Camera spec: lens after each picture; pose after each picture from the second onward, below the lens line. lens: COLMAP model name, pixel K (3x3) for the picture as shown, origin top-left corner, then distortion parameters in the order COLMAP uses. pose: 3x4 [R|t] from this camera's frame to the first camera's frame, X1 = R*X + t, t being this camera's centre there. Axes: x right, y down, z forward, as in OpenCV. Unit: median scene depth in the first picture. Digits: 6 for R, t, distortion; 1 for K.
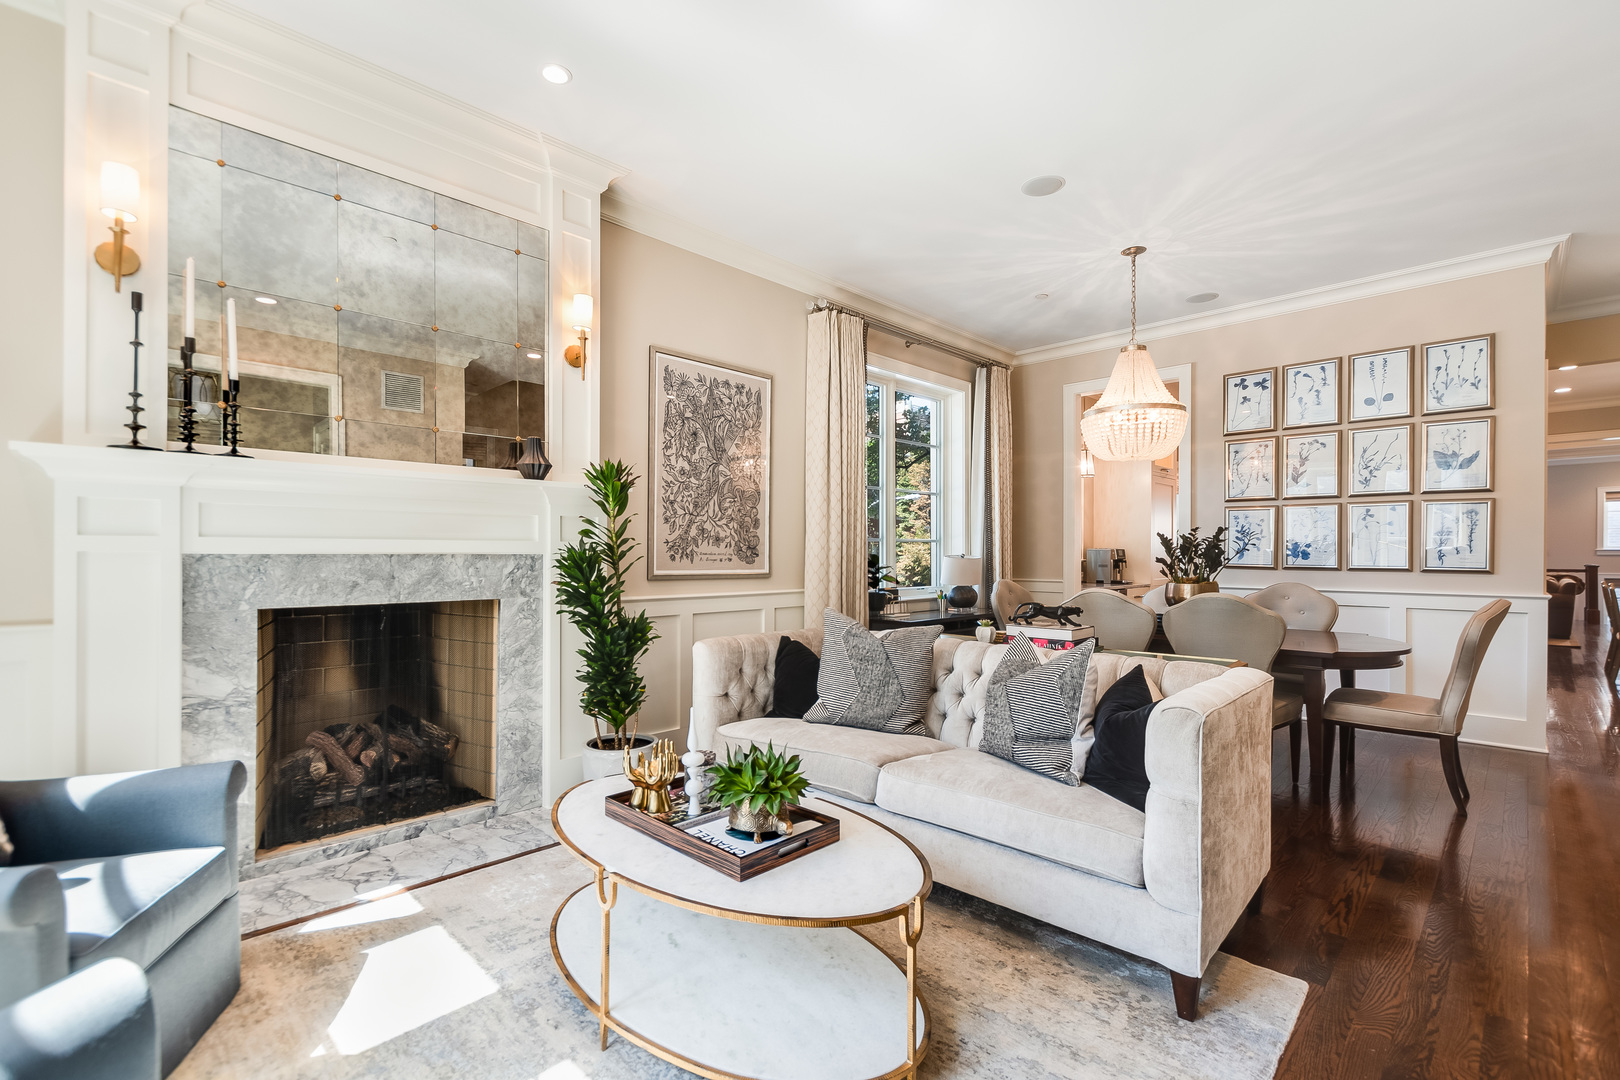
lens RADIAL K [[717.0, 0, 801.9], [0, 717.0, 553.7], [0, 0, 1]] dist [0.002212, -0.001844]
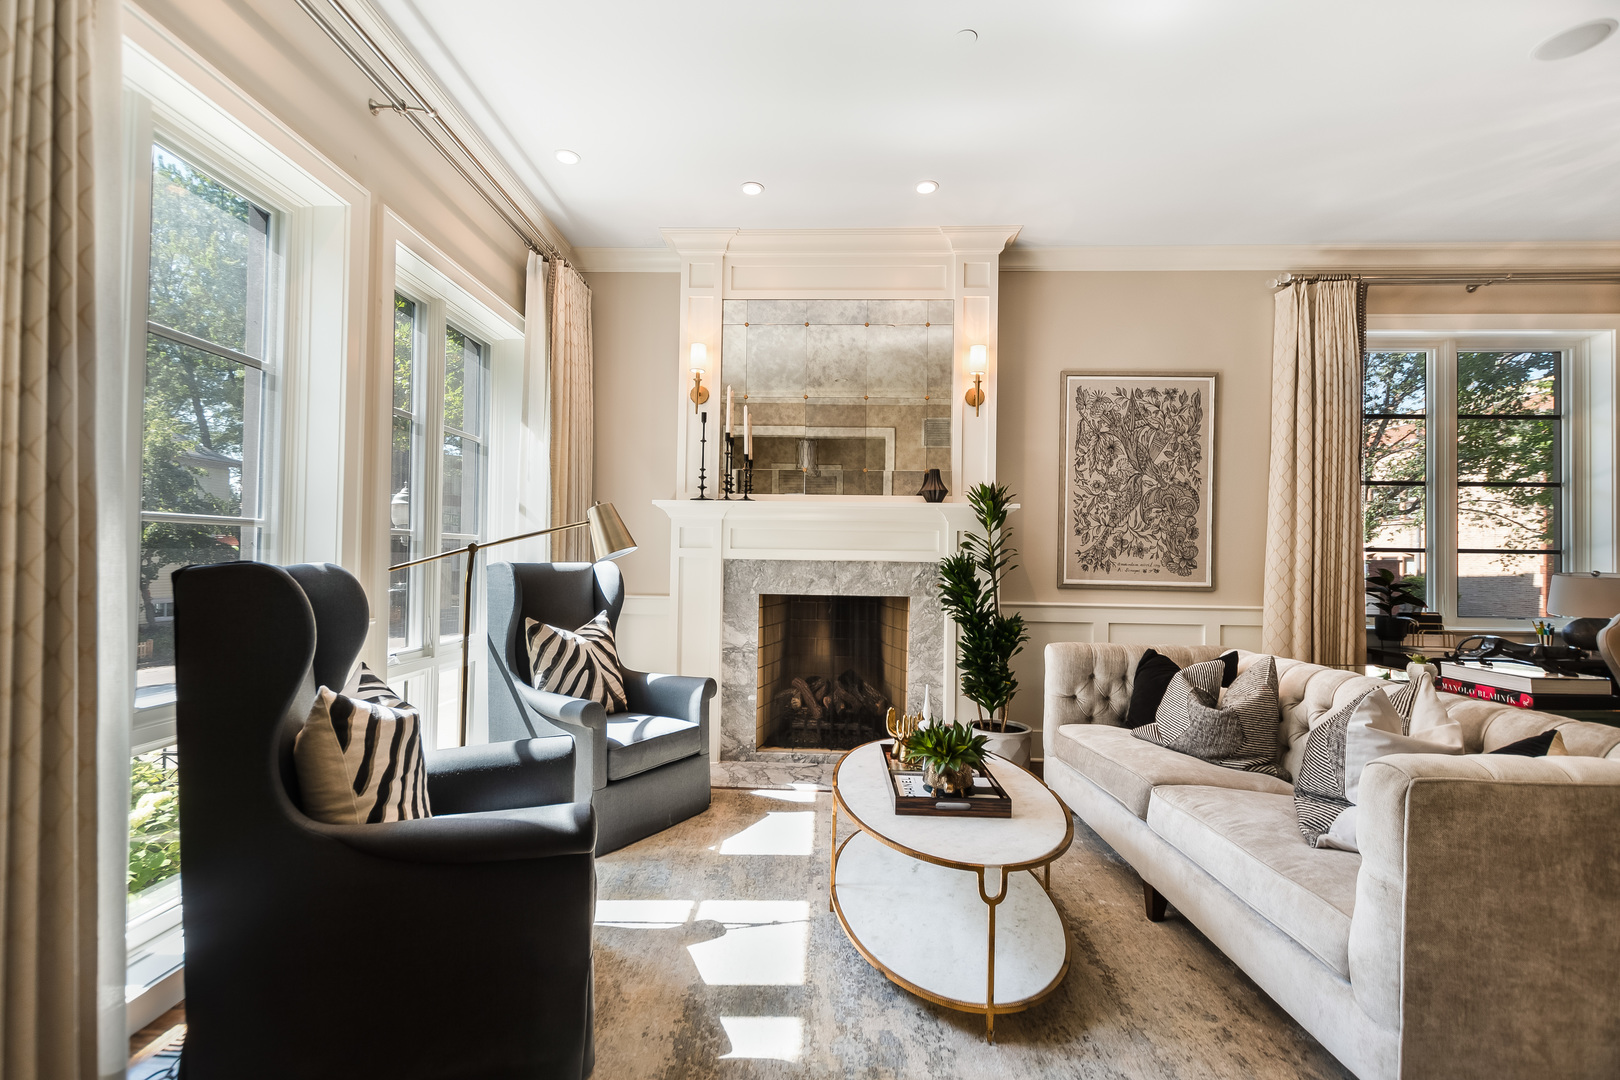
lens RADIAL K [[698.9, 0, 801.3], [0, 698.9, 548.1], [0, 0, 1]] dist [0.003969, -0.003155]
pose [[0.679221, -0.002954, -0.733928, 0.371632], [-0.013954, 0.999759, -0.016937, 0.000103], [0.733801, 0.021746, 0.679016, 0.002446]]
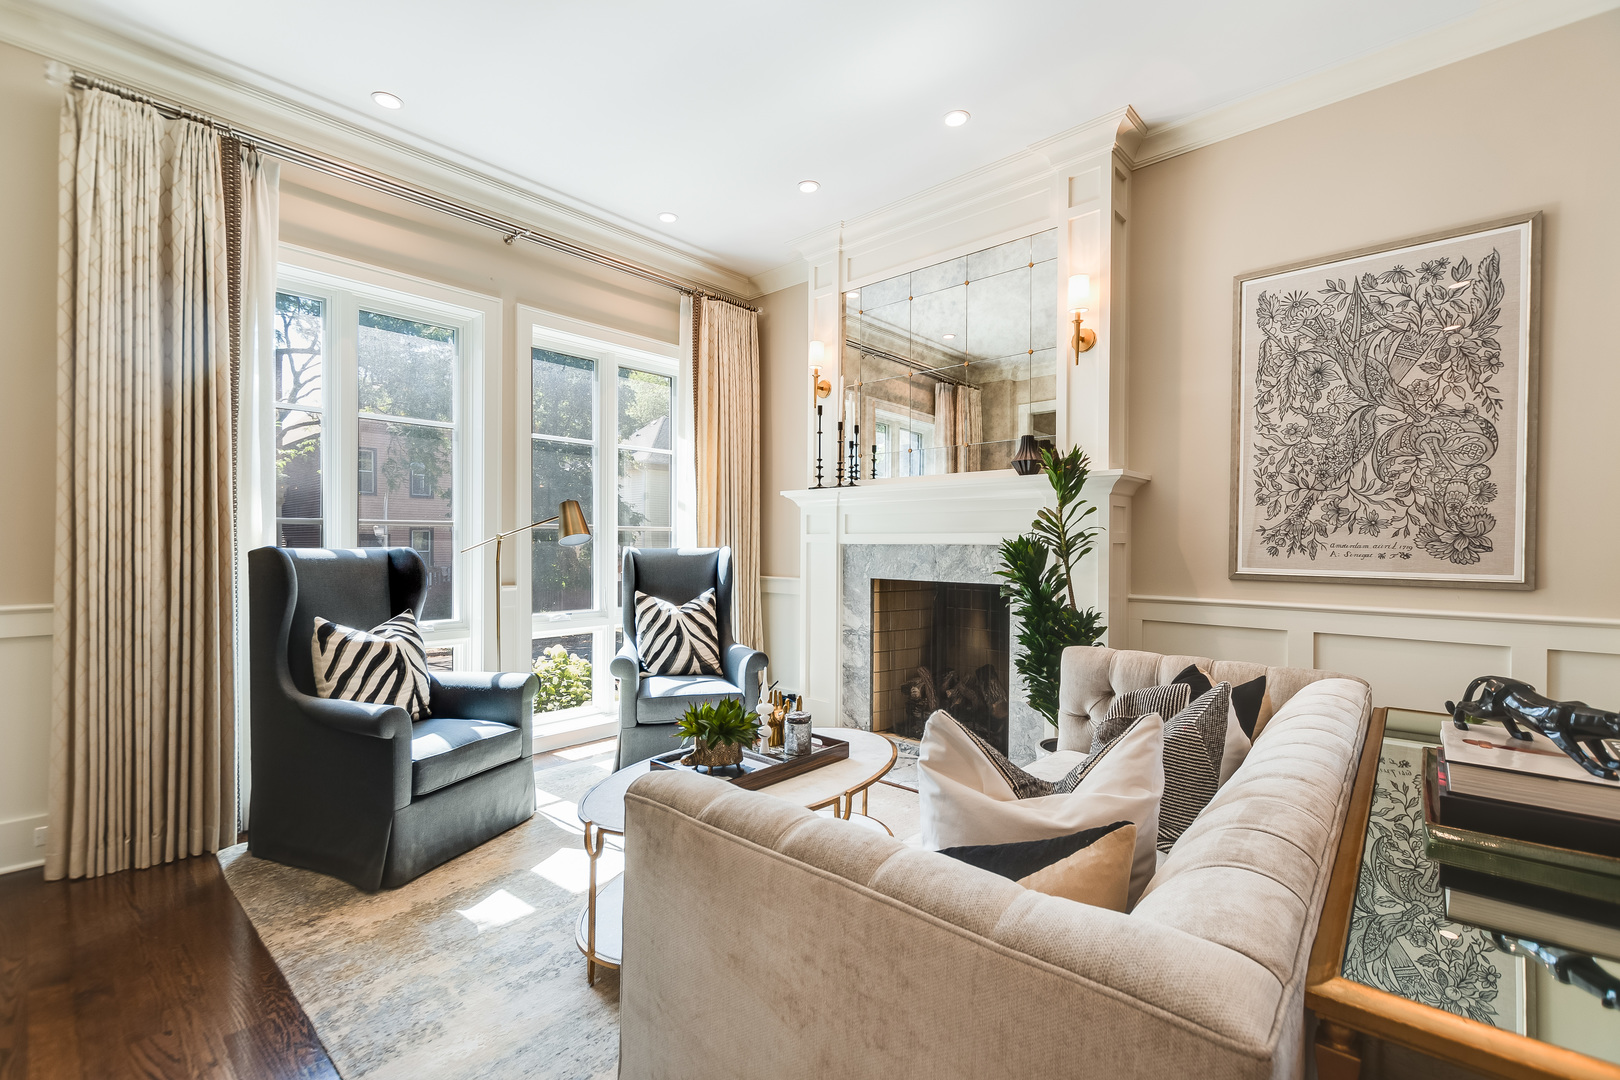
lens RADIAL K [[698.9, 0, 799.3], [0, 698.9, 547.4], [0, 0, 1]] dist [0.003969, -0.003155]
pose [[0.044847, 0.003505, -0.998988, 0.660002], [-0.004765, 0.999983, 0.003295, 0.002464], [0.998982, 0.004613, 0.044863, 0.626603]]
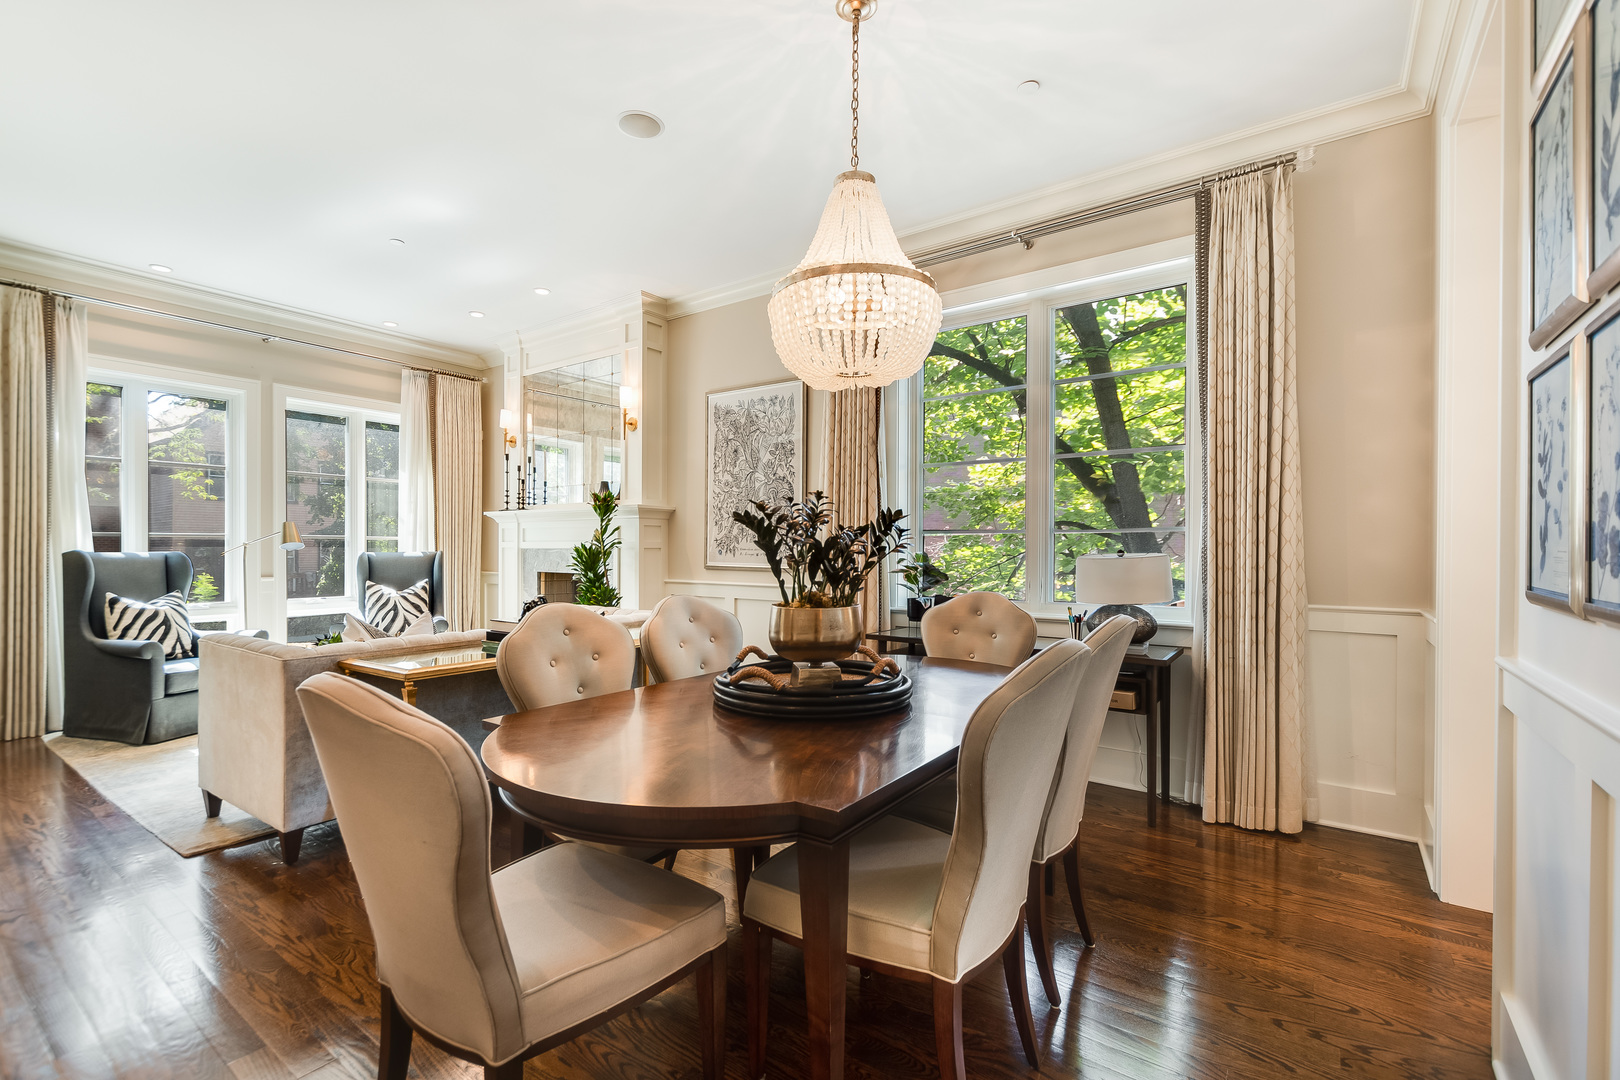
lens RADIAL K [[698.9, 0, 797.2], [0, 698.9, 553.0], [0, 0, 1]] dist [0.003969, -0.003155]
pose [[0.161331, 0.005275, -0.986886, 1.379564], [-0.003429, 0.999983, 0.004784, 0.000539], [0.986894, 0.002612, 0.161347, 1.206821]]
